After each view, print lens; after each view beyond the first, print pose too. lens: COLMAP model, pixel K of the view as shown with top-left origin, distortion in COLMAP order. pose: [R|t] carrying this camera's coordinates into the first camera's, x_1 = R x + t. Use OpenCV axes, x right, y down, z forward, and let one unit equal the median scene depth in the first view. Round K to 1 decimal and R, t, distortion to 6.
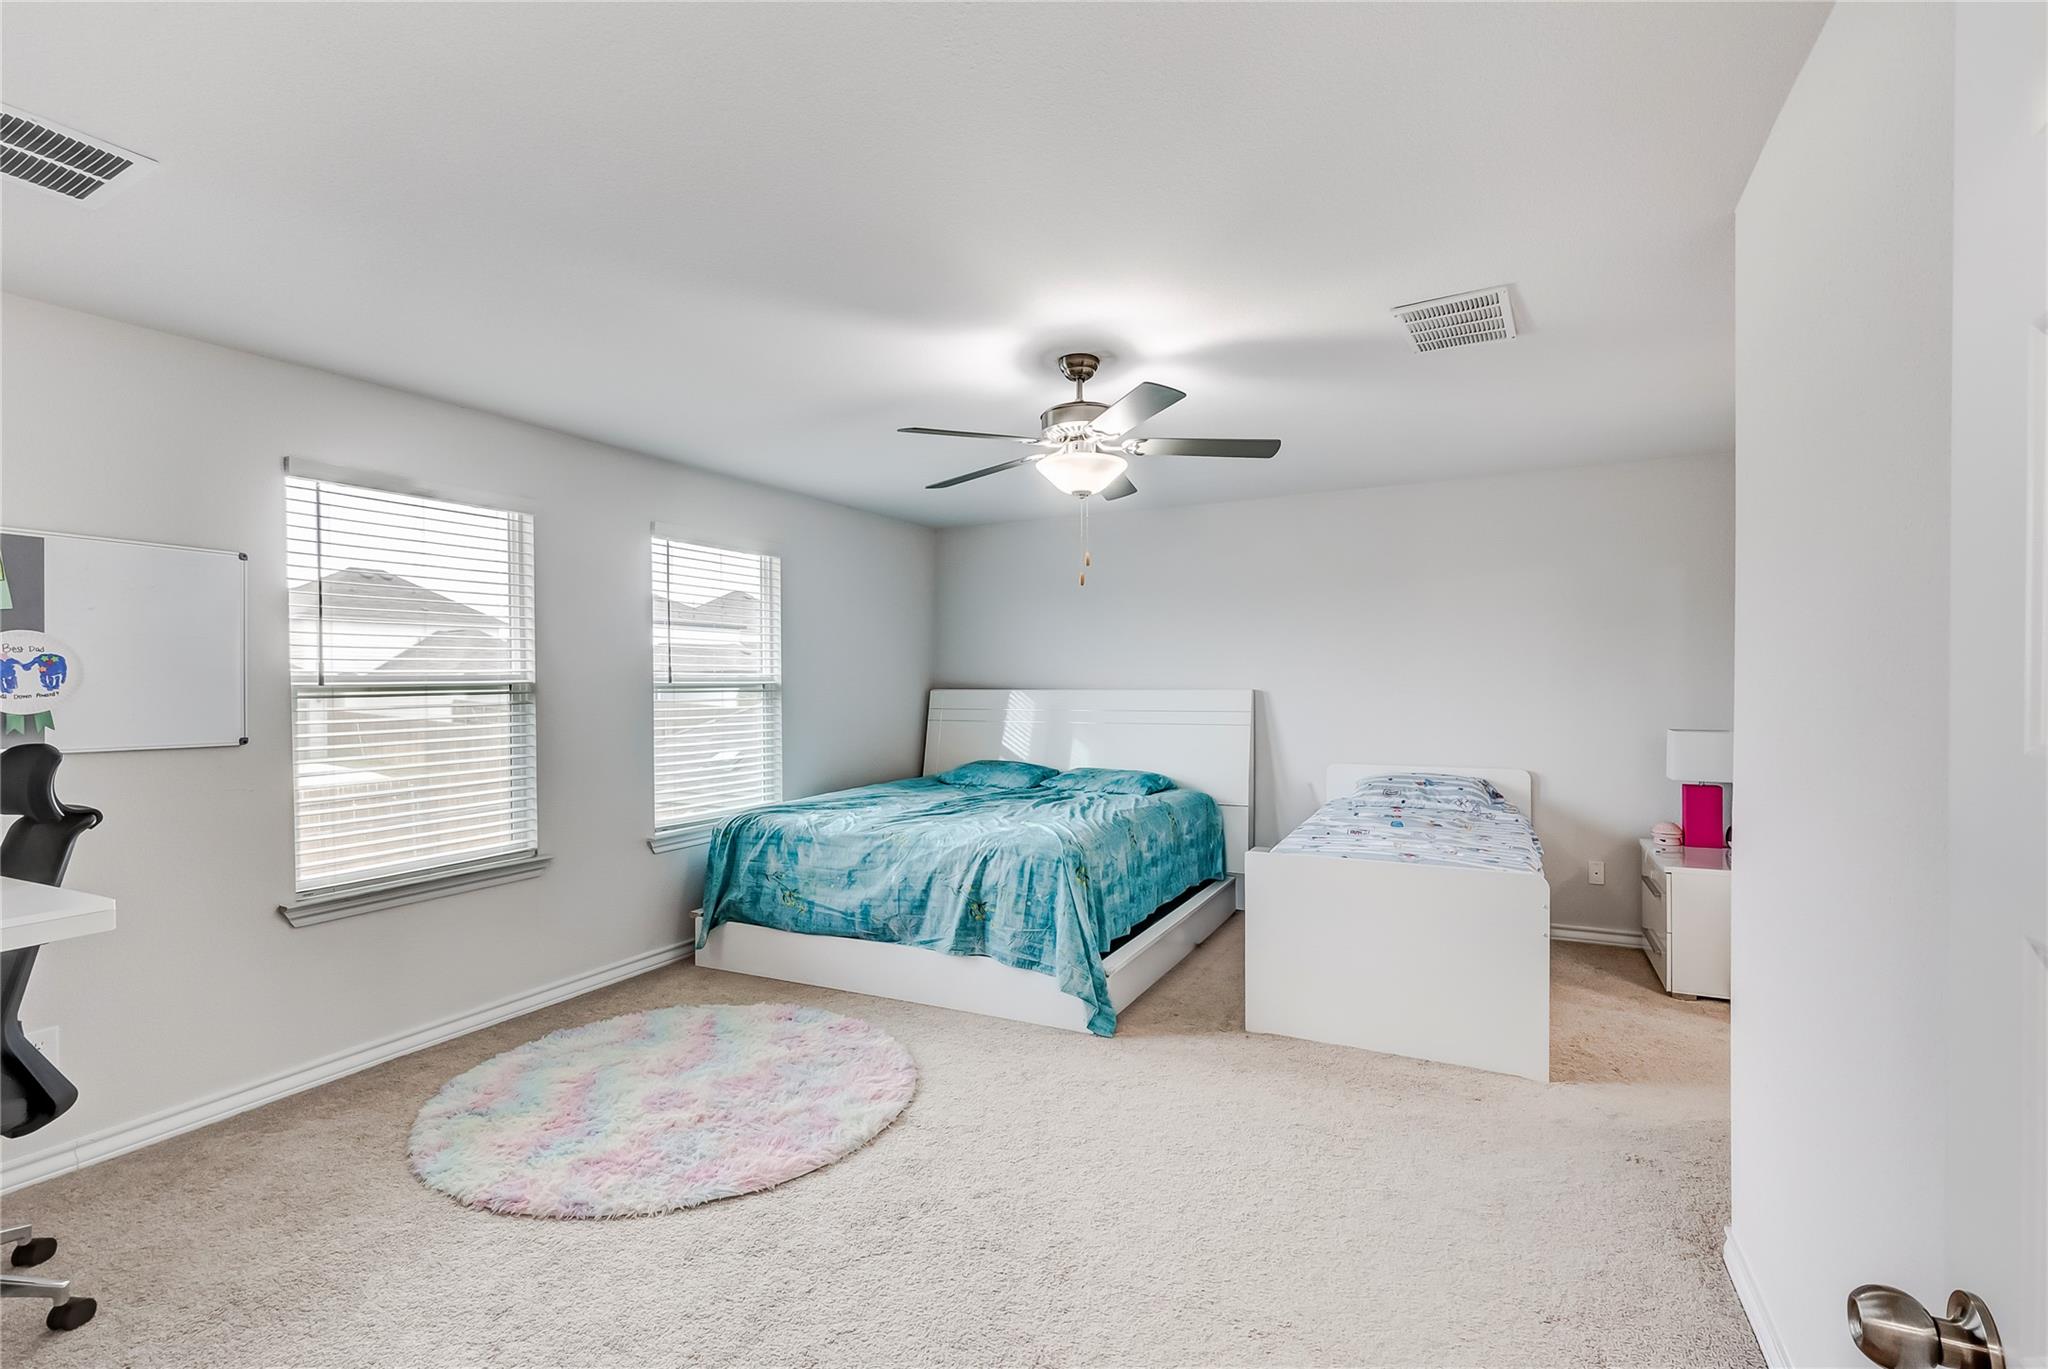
lens RADIAL K [[914.3, 0, 1033.2], [0, 914.3, 688.5], [0, 0, 1]] dist [-0.002466, -0.000537]
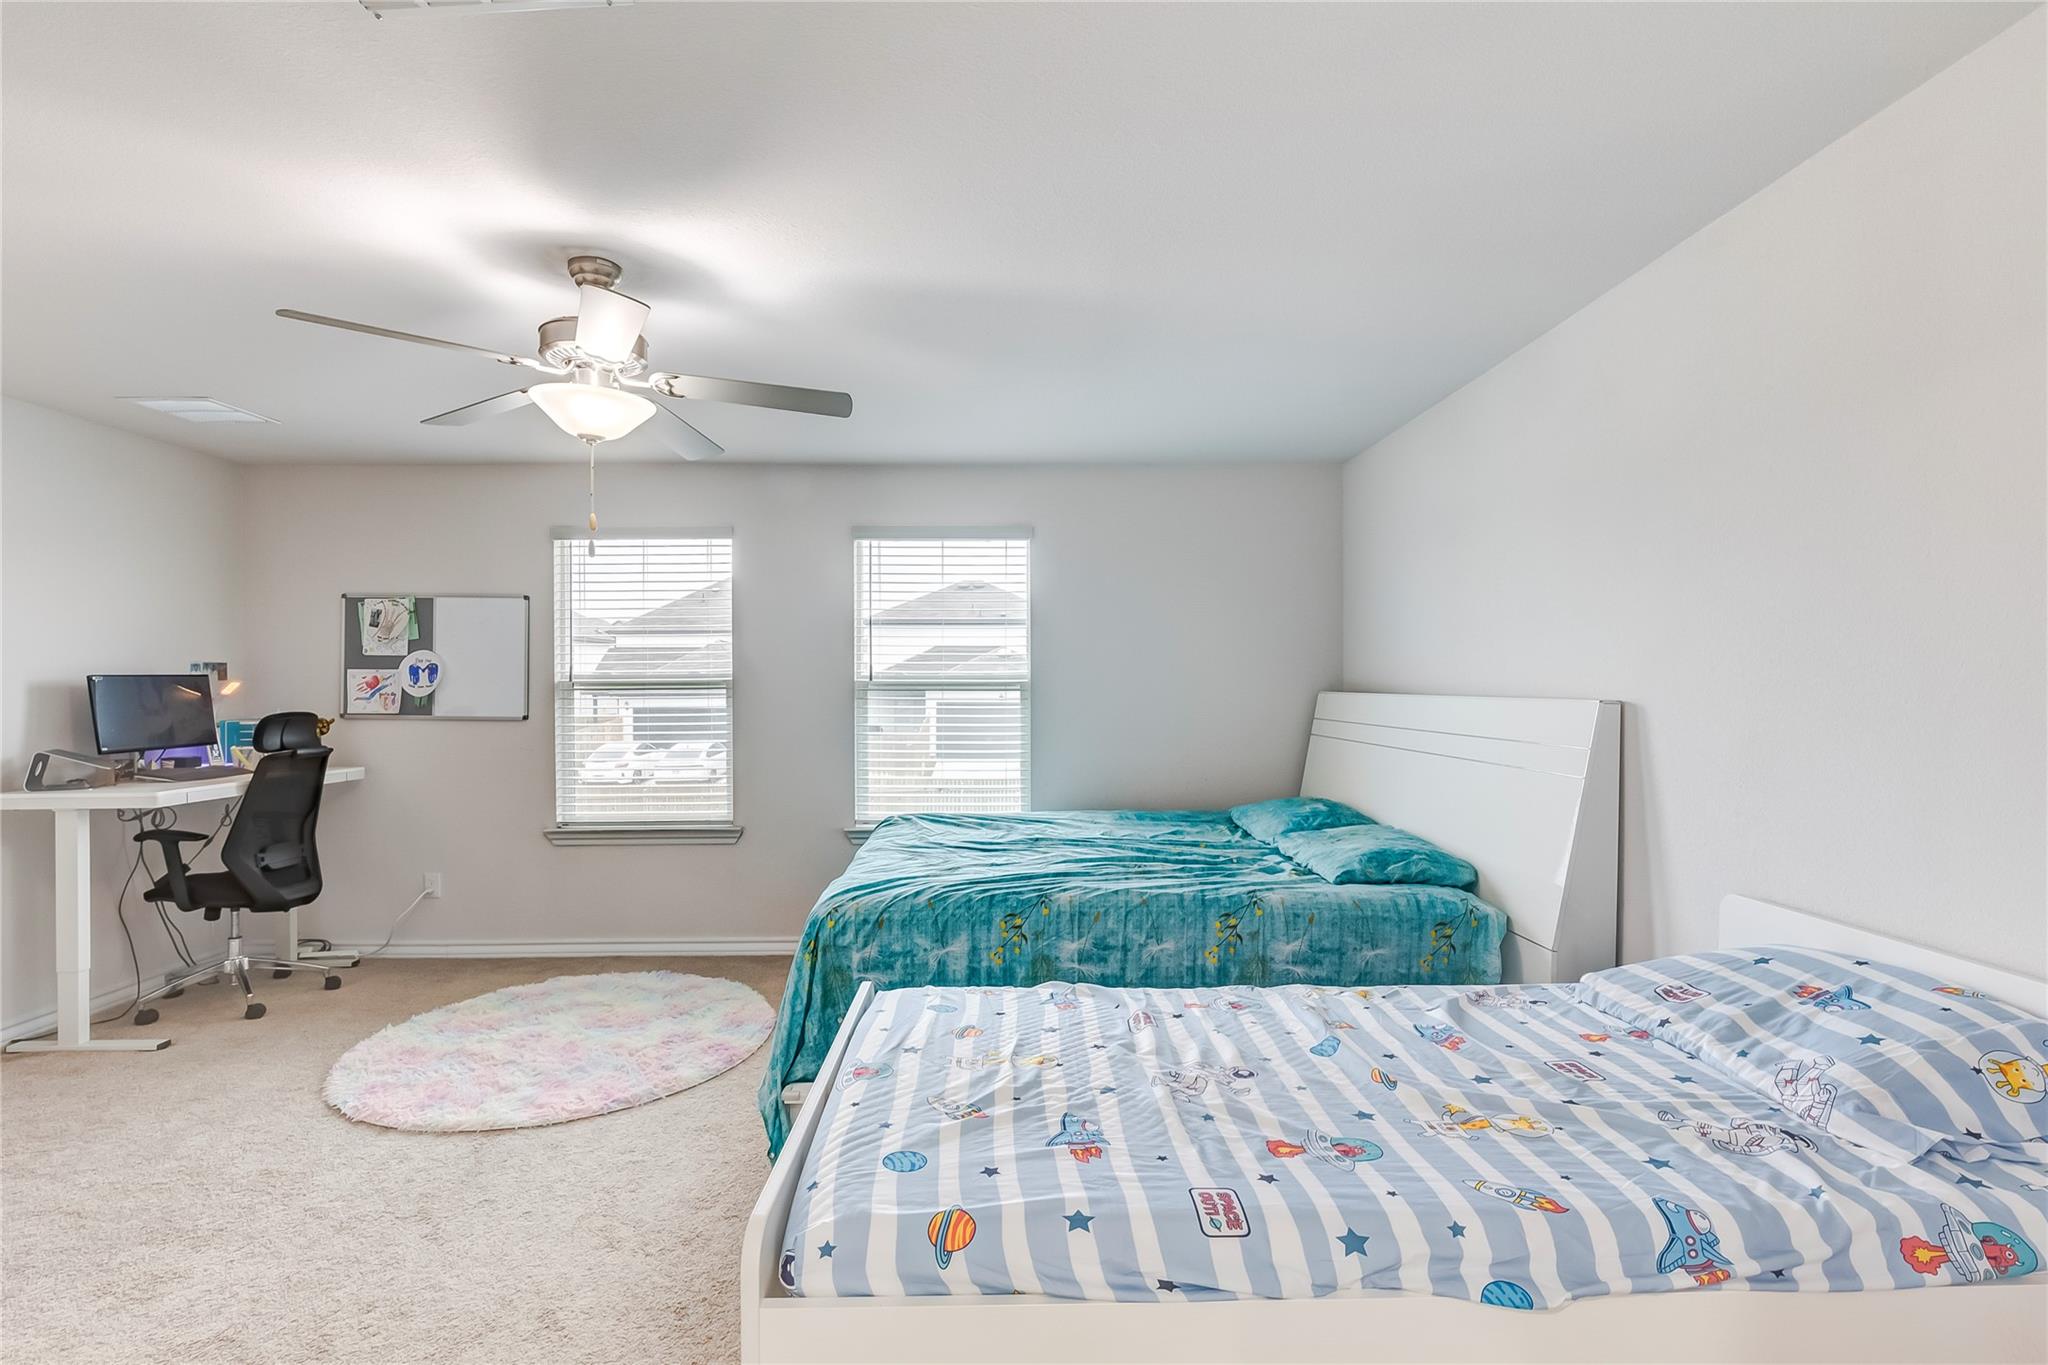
lens RADIAL K [[973.1, 0, 1029.8], [0, 973.1, 686.7], [0, 0, 1]] dist [0.000391, -0.000005]
pose [[0.467449, 0.009294, -0.883971, 0.749713], [-0.011081, 0.999928, 0.004653, -0.008594], [0.883951, 0.007620, 0.467518, 0.741312]]
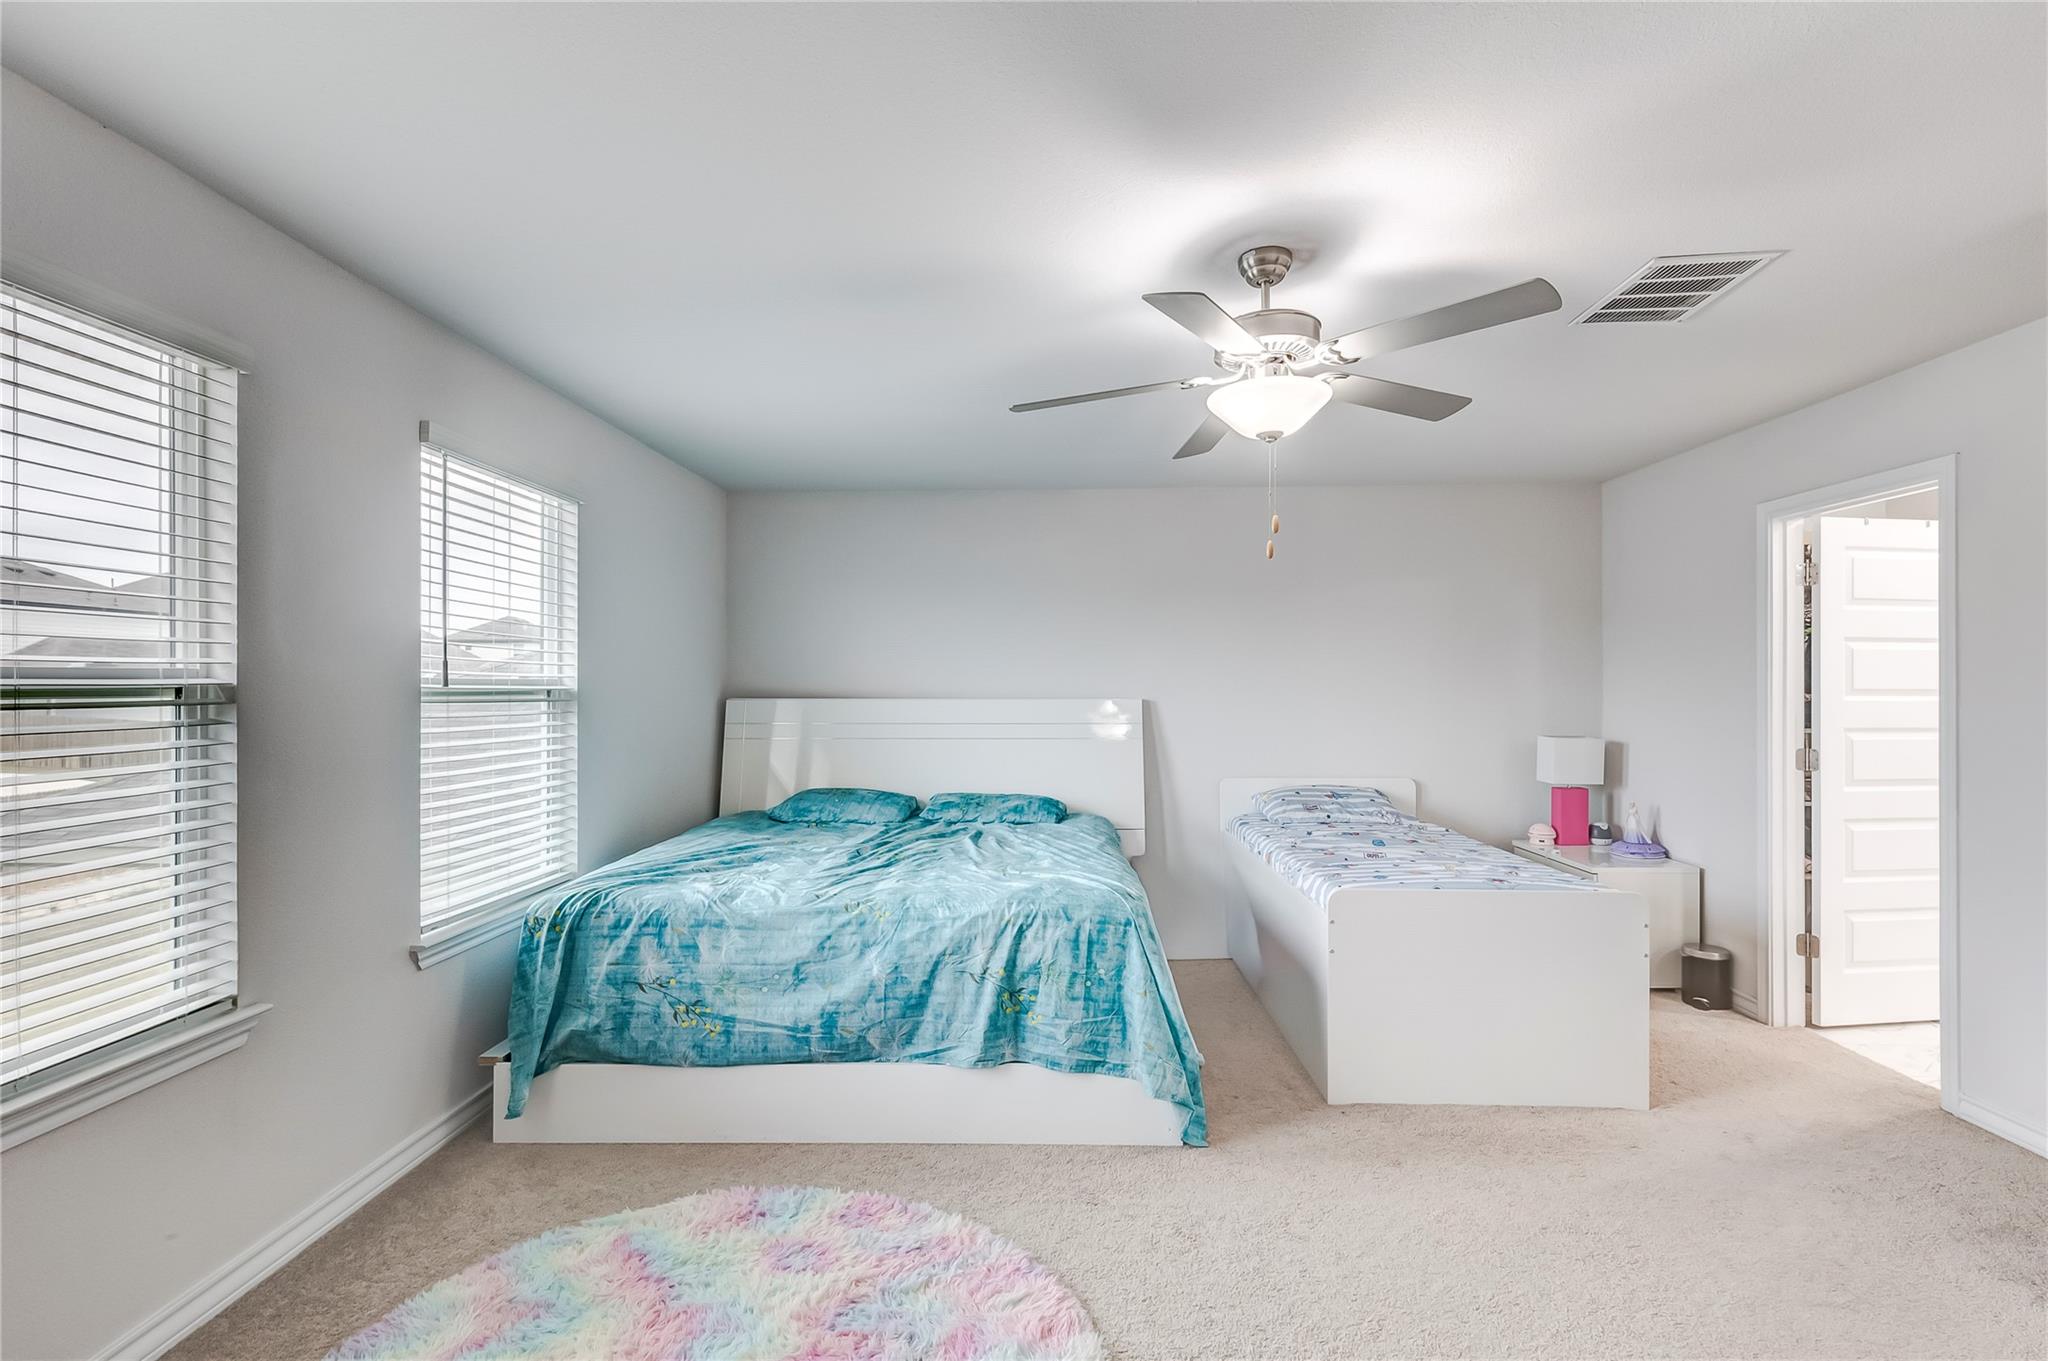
lens RADIAL K [[928.6, 0, 1016.9], [0, 928.6, 686.9], [0, 0, 1]] dist [0.004504, -0.000026]
pose [[0.908636, 0.005695, 0.417550, -0.354908], [-0.000615, 0.999924, -0.012300, 0.001605], [-0.417589, 0.010920, 0.908571, 0.312707]]
